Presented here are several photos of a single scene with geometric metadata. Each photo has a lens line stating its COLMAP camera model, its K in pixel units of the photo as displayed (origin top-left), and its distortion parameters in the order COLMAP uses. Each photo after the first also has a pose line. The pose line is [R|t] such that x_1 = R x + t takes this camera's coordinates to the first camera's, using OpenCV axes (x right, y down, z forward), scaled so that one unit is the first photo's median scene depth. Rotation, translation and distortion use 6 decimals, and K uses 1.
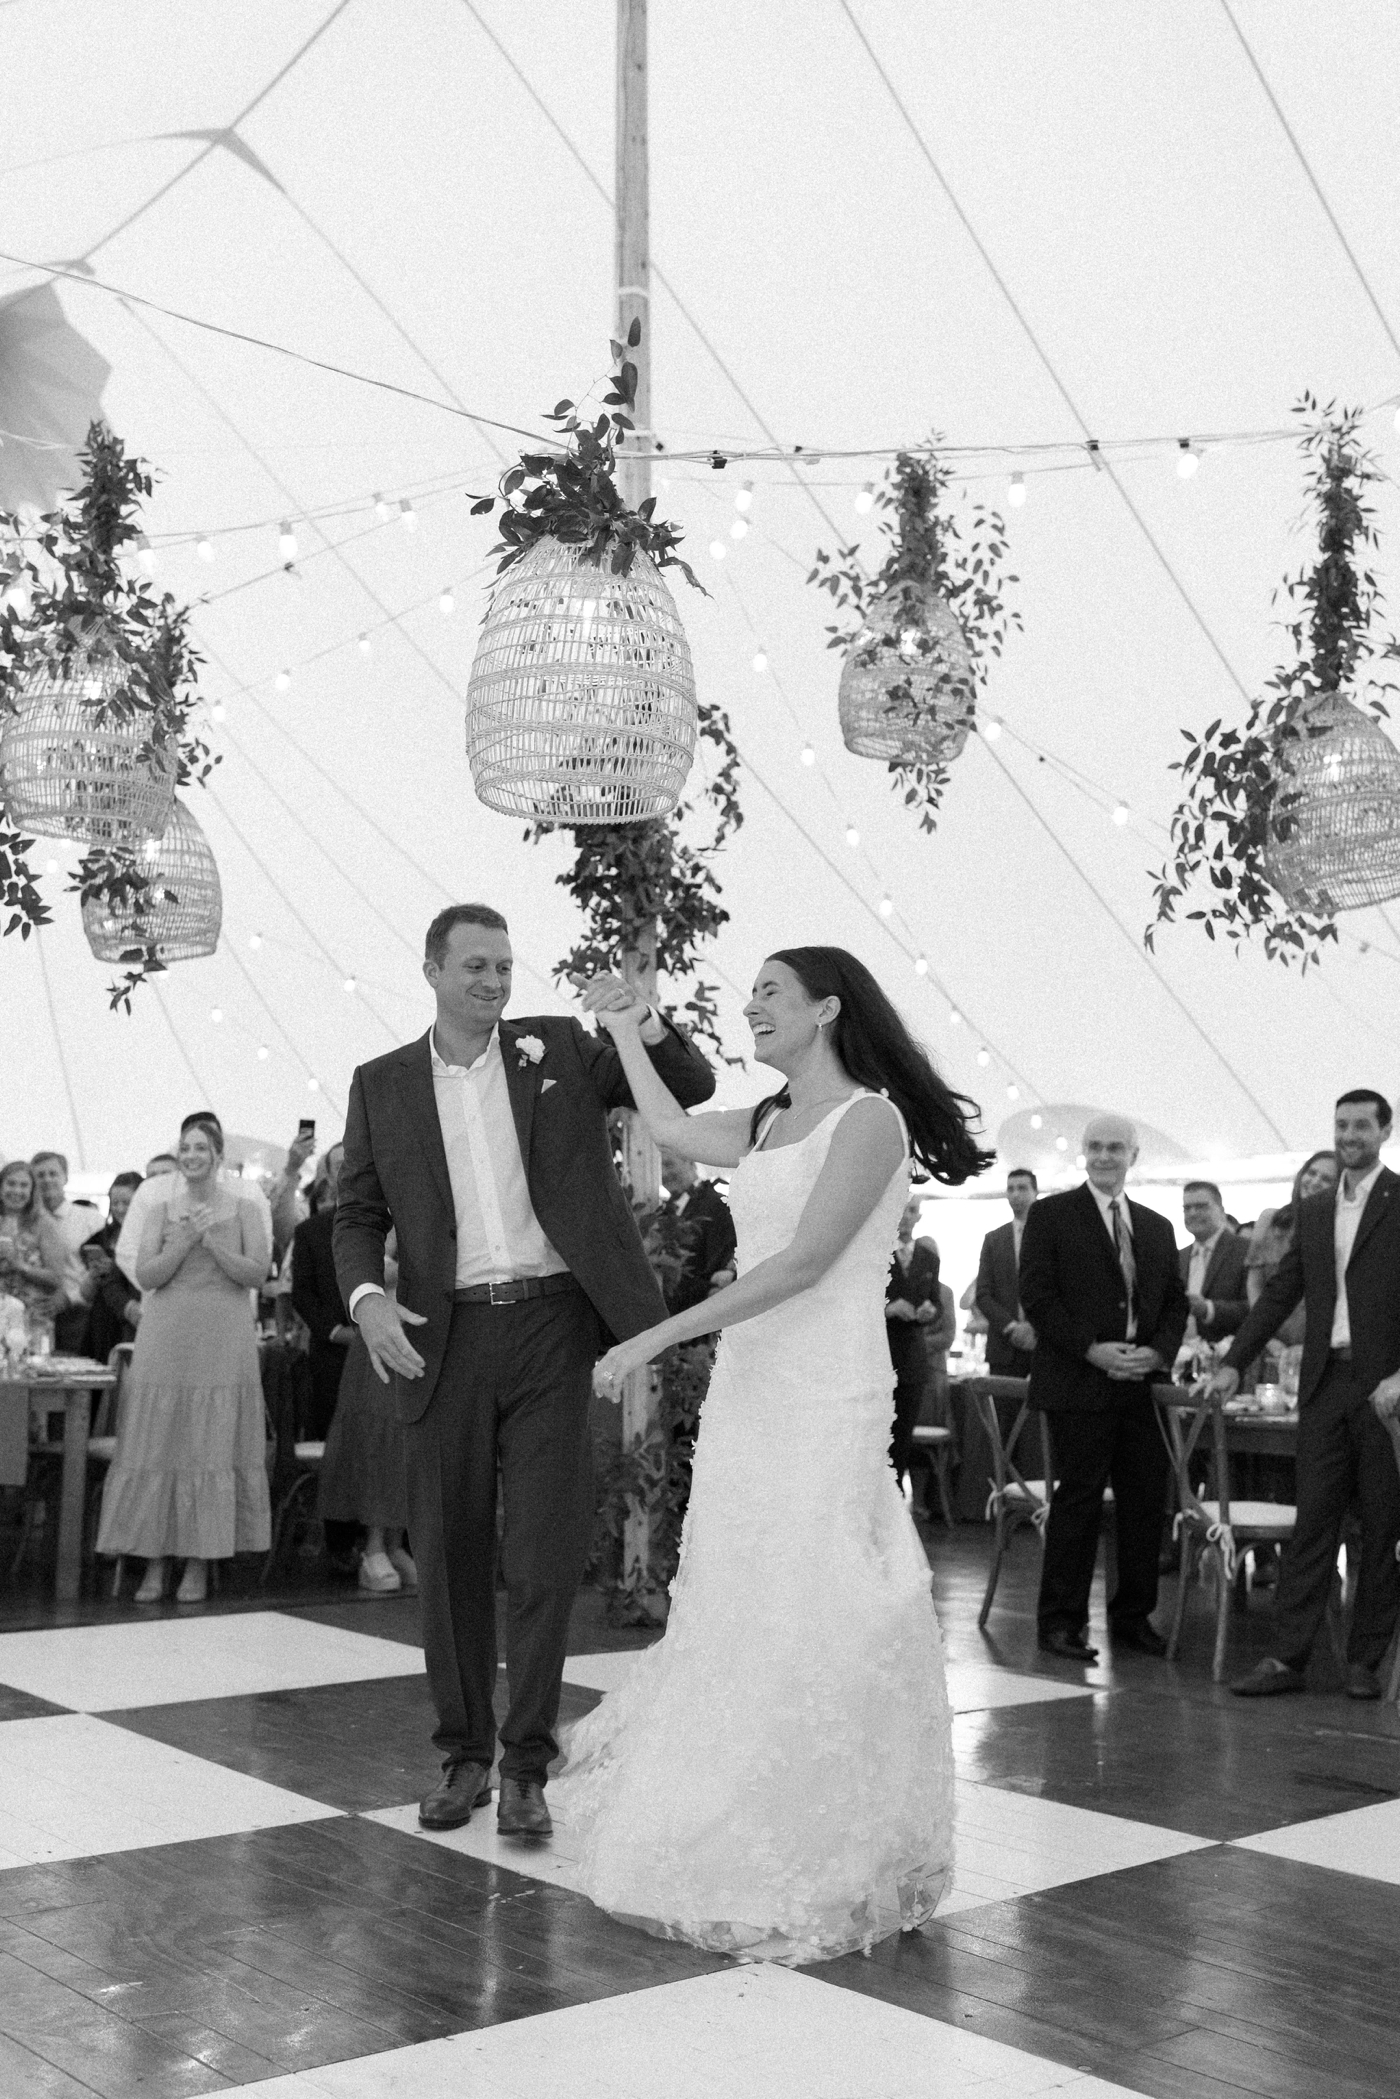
lens RADIAL K [[2175.0, 0, 639.6], [0, 2175.0, 1049.9], [0, 0, 1]] dist [-0.068690, 0.016972]
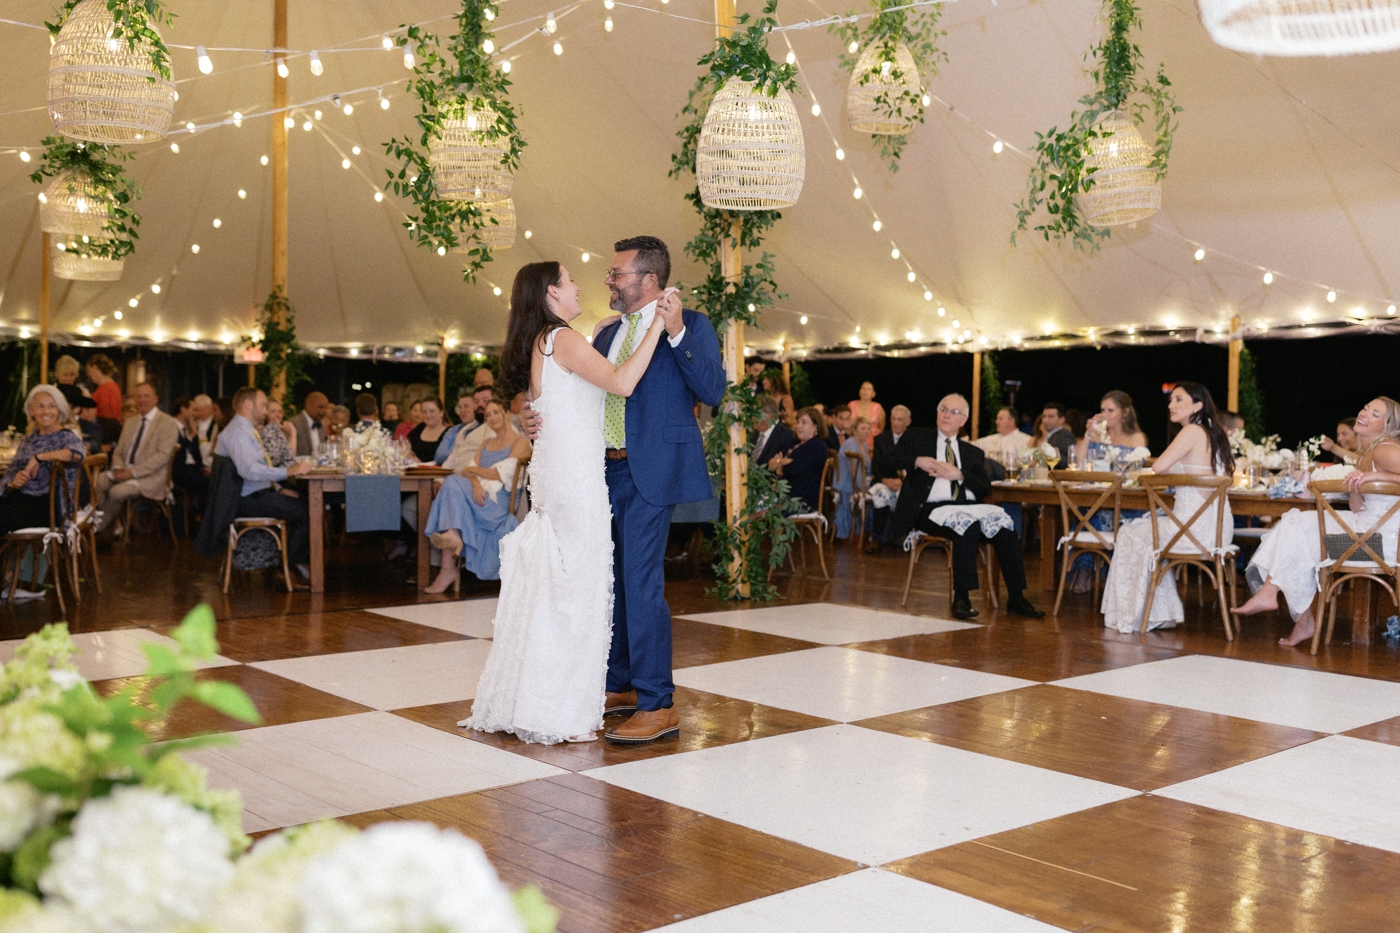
lens RADIAL K [[1450.7, 0, 700.0], [0, 1450.7, 466.5], [0, 0, 1]] dist [-0.068690, 0.016972]
pose [[0.999670, -0.012691, 0.022317, -0.071023], [0.009239, 0.988872, 0.148481, -0.045257], [-0.023953, -0.148226, 0.988663, -0.272277]]
